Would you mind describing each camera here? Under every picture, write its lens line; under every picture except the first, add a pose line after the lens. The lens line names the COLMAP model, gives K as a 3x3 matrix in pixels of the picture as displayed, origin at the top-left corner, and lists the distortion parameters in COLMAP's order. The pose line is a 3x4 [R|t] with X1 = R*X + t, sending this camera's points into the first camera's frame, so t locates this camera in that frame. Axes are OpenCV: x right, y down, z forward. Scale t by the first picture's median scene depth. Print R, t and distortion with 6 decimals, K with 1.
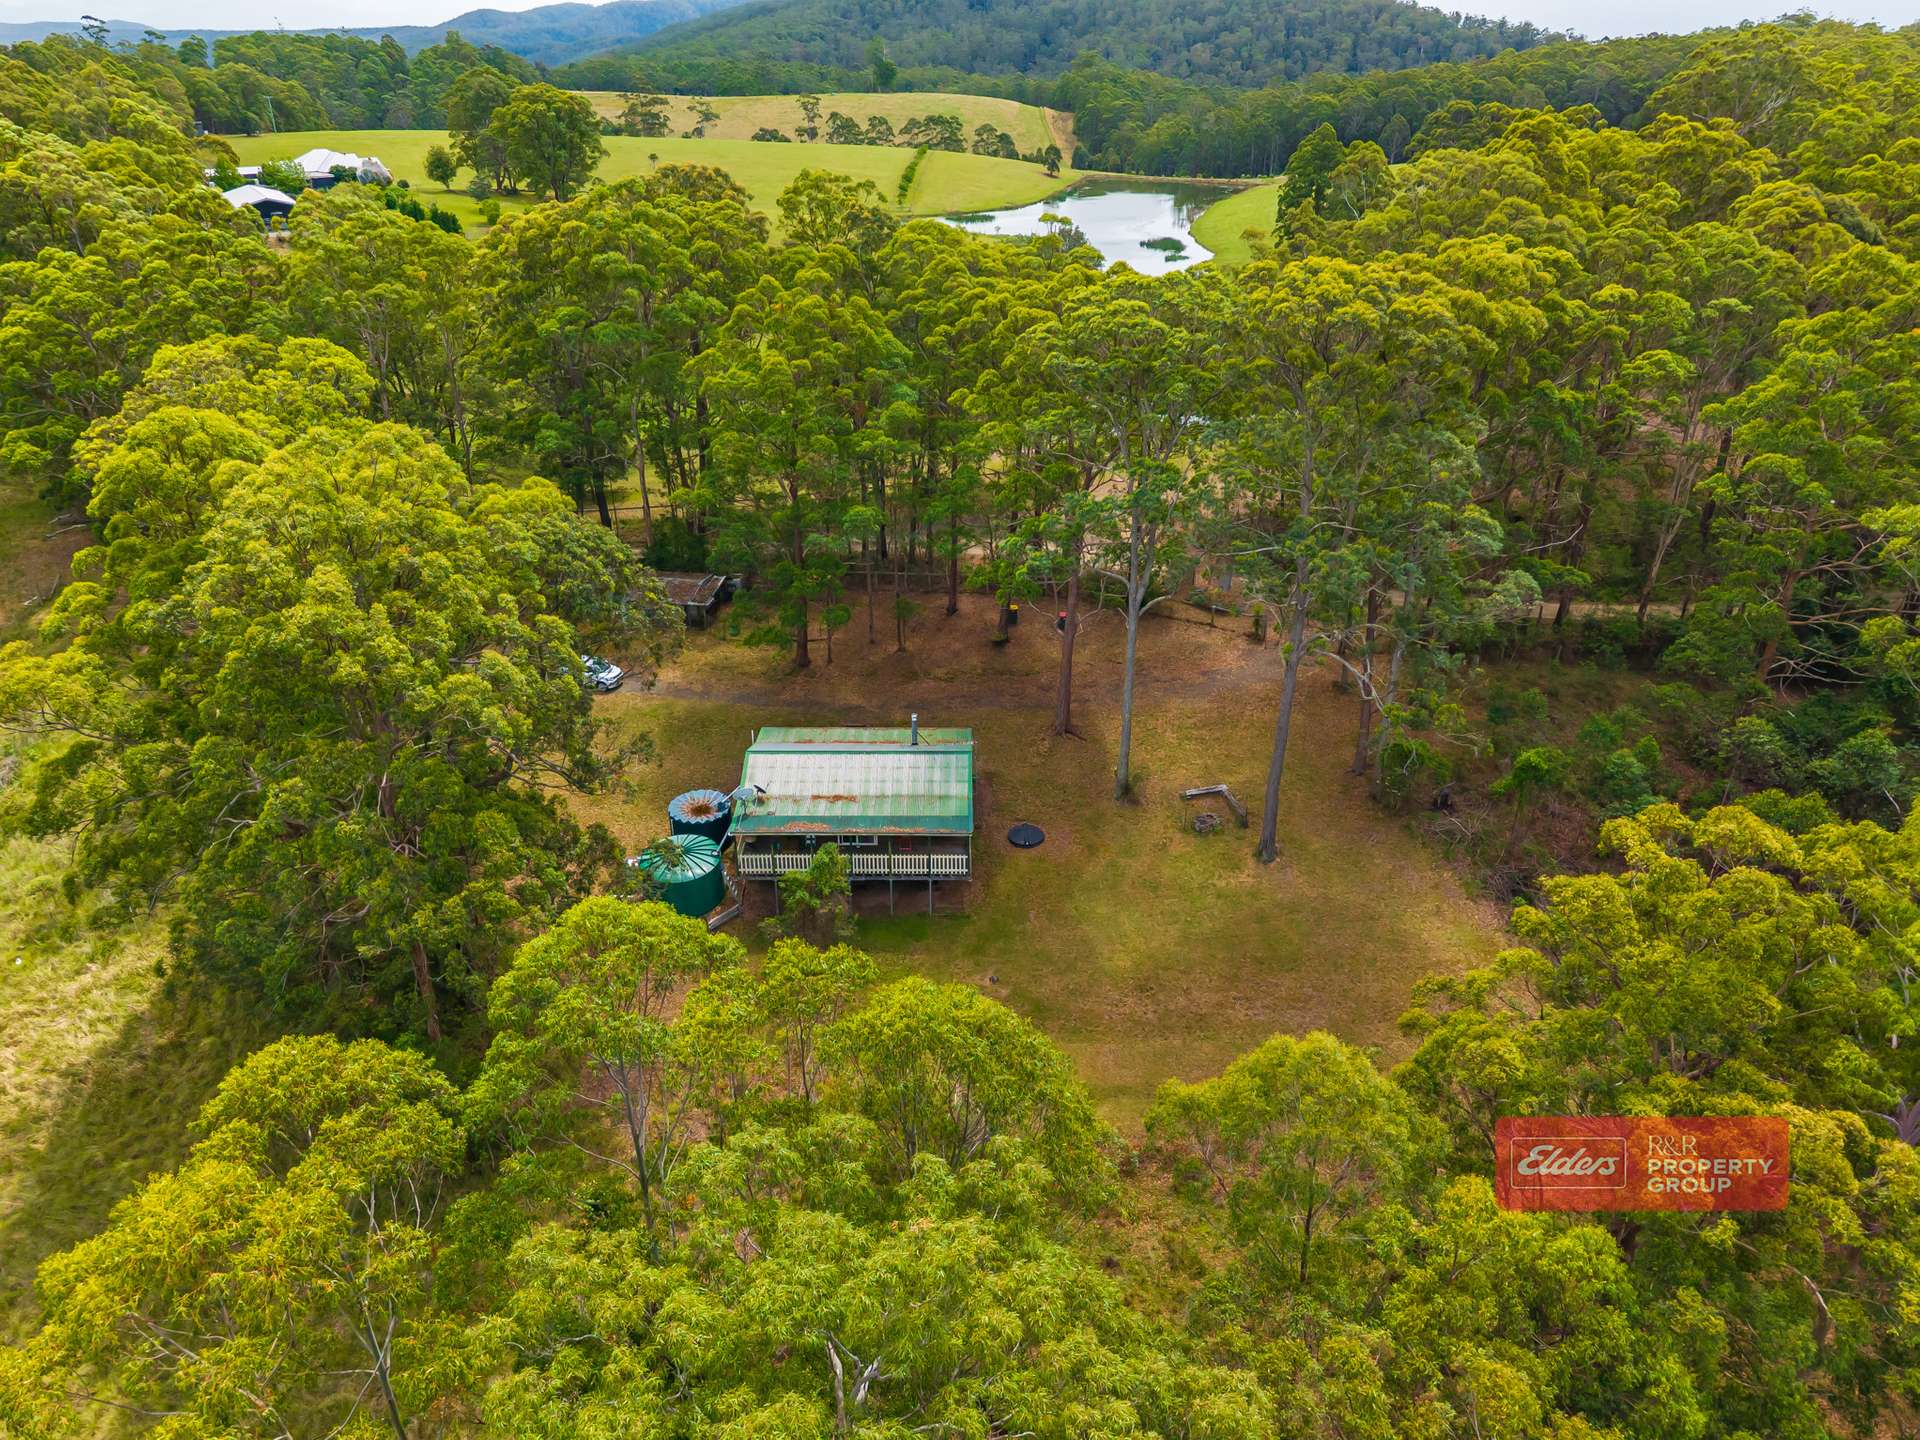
lens RADIAL K [[1333.1, 0, 960.0], [0, 1333.1, 720.0], [0, 0, 1]] dist [0.001216, -0.003779]
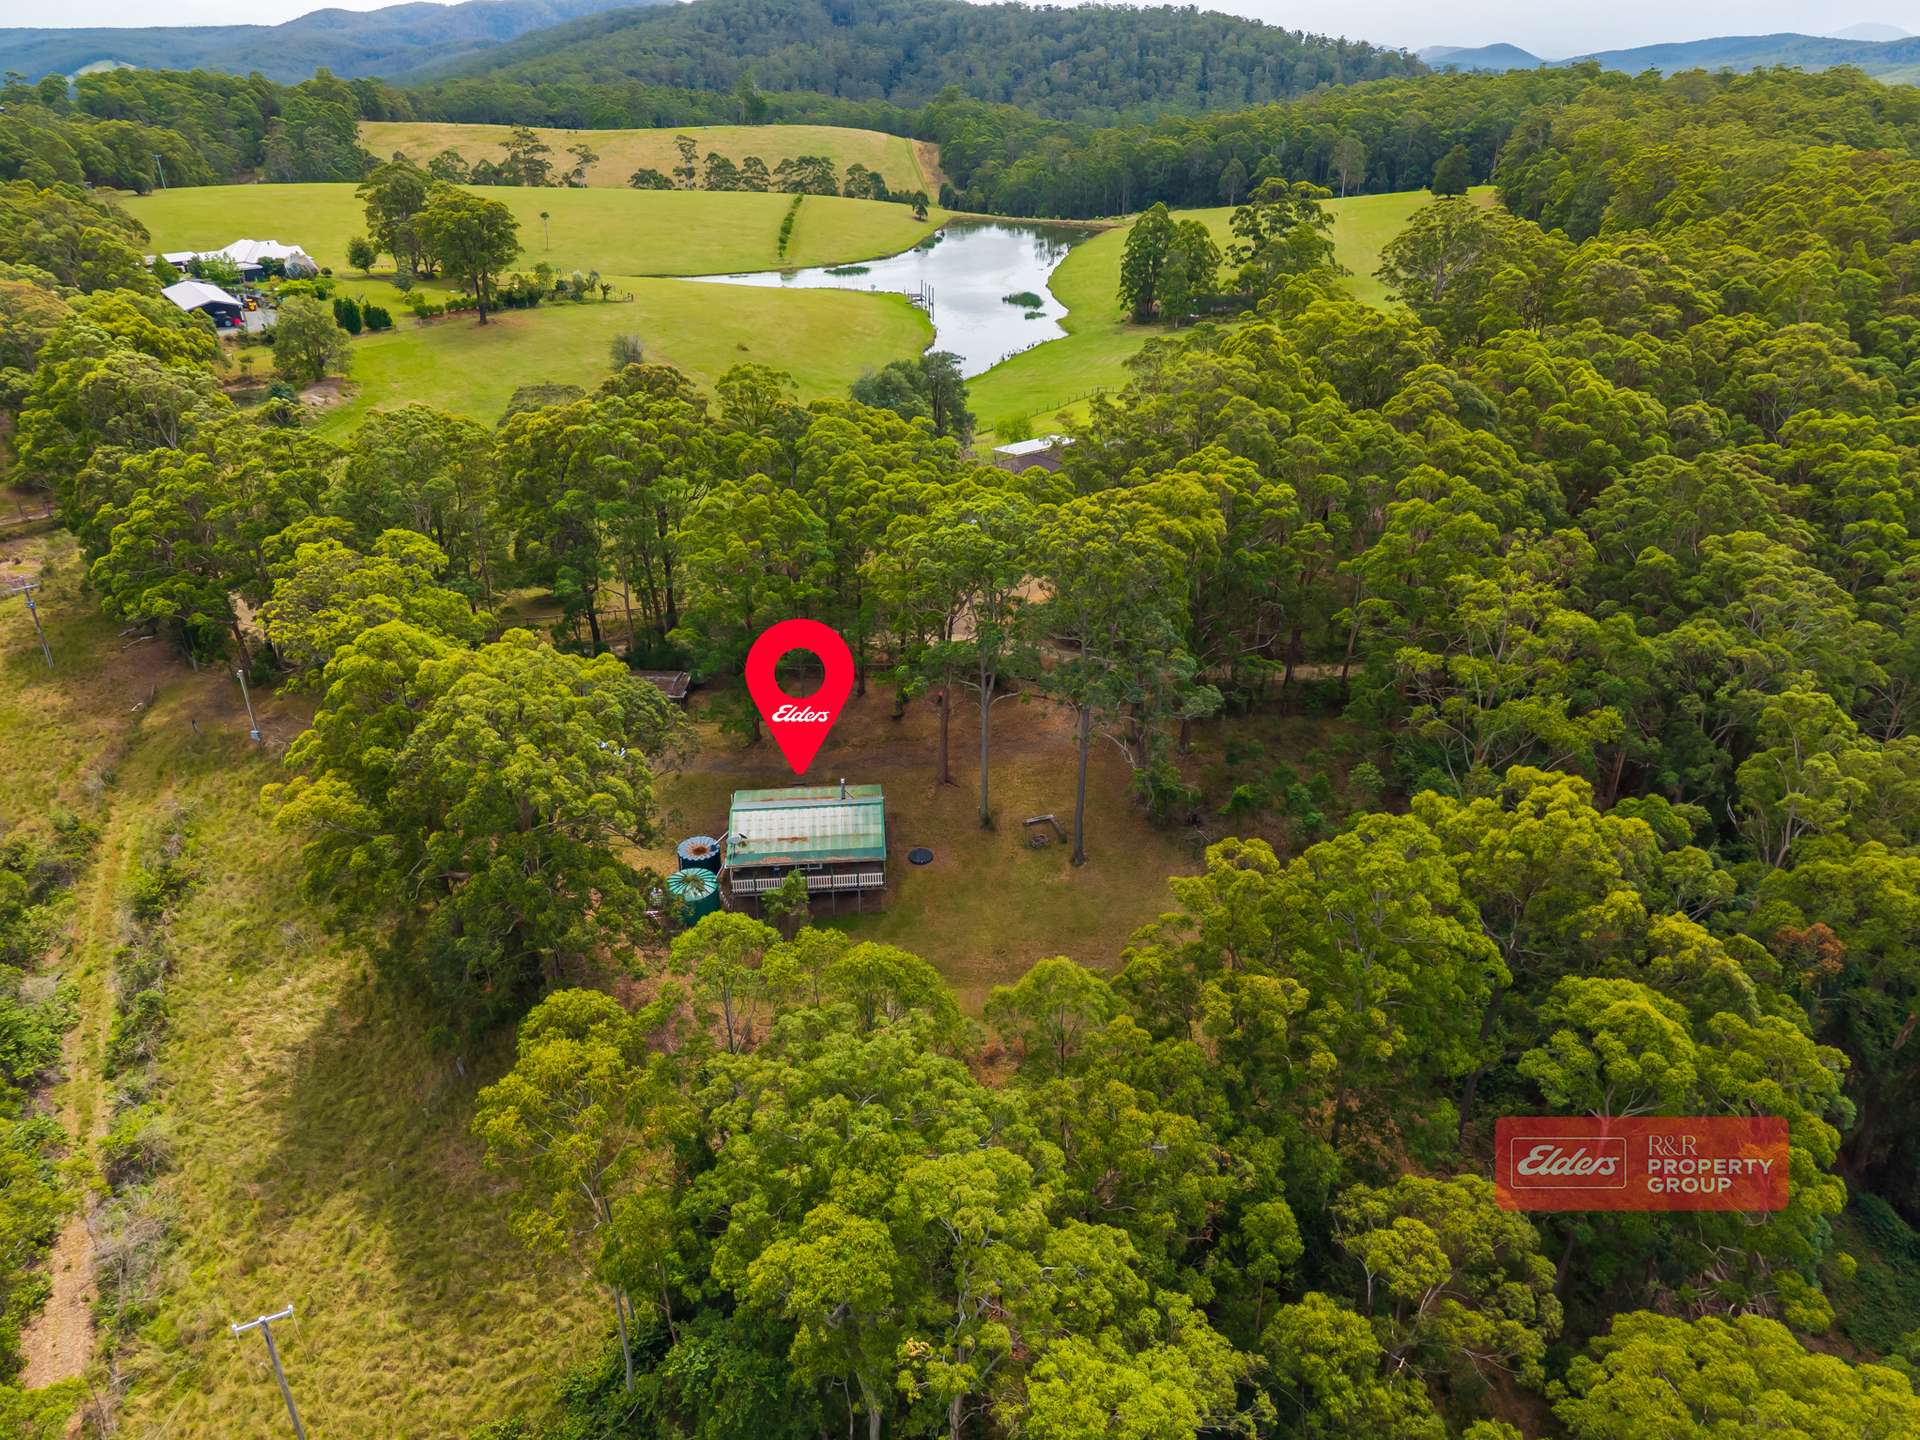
lens RADIAL K [[1353.8, 0, 1004.0], [0, 1353.8, 723.9], [0, 0, 1]] dist [-0.003744, -0.029159]
pose [[0.992778, -0.041699, 0.112483, -0.016941], [0.040589, 0.999102, 0.012144, -0.058539], [-0.112889, -0.007491, 0.993579, -0.398672]]
